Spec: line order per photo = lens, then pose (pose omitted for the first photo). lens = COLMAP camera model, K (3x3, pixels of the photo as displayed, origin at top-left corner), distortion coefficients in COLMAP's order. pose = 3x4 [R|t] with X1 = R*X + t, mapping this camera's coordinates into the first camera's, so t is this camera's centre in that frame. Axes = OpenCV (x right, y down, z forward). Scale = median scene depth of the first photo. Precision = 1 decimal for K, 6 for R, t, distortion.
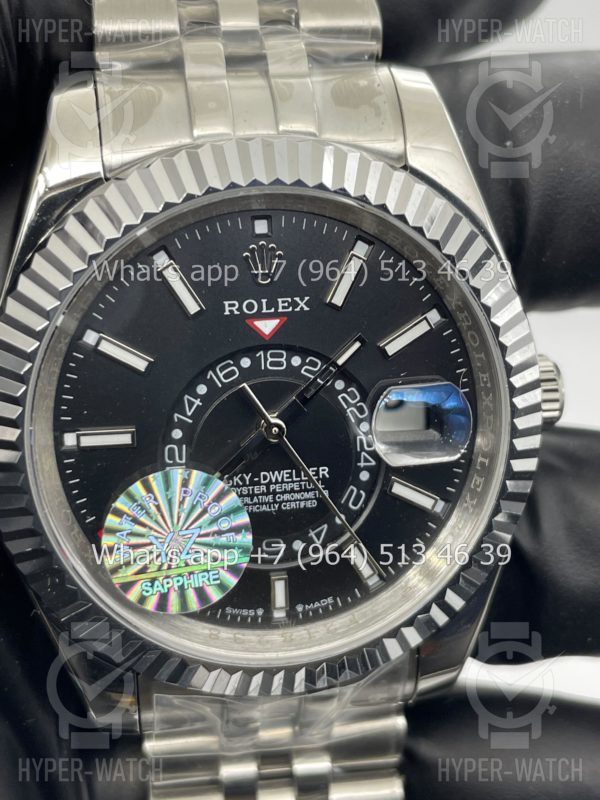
lens RADIAL K [[1233.2, 0, 300.0], [0, 1233.2, 400.0], [0, 0, 1]] dist [0.205346, -1.345924]
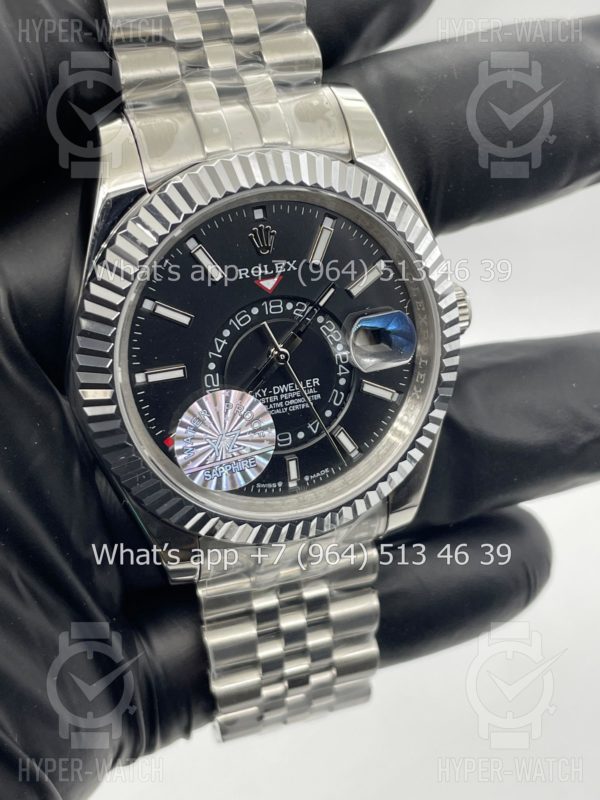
lens RADIAL K [[1233.2, 0, 300.0], [0, 1233.2, 400.0], [0, 0, 1]] dist [0.205346, -1.345924]
pose [[0.986149, -0.109537, 0.124545, -0.180358], [0.099917, 0.991690, 0.081041, -0.038402], [-0.132387, -0.067474, 0.988899, -0.409897]]
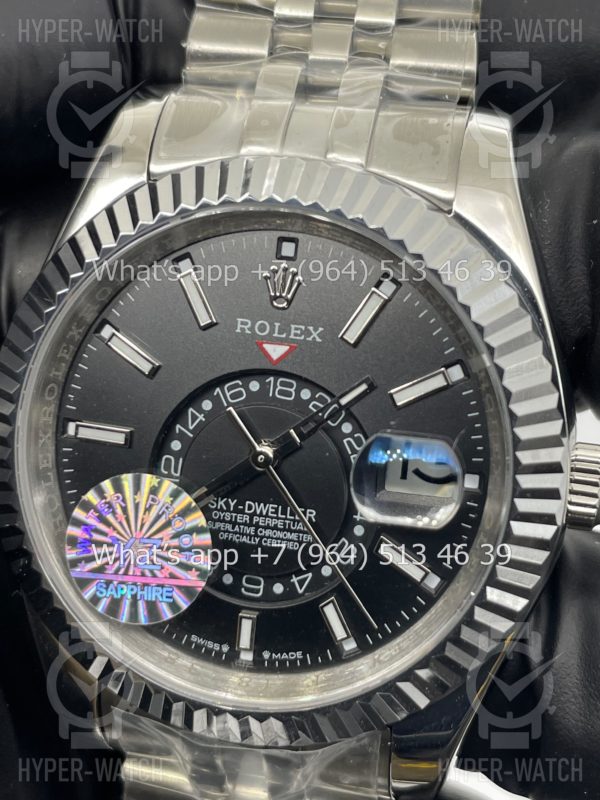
lens RADIAL K [[1233.2, 0, 300.0], [0, 1233.2, 400.0], [0, 0, 1]] dist [0.205346, -1.345924]
pose [[0.928013, 0.172469, -0.330222, 0.310898], [-0.202784, 0.977421, -0.059389, 0.030630], [0.312523, 0.122078, 0.942033, 0.100679]]
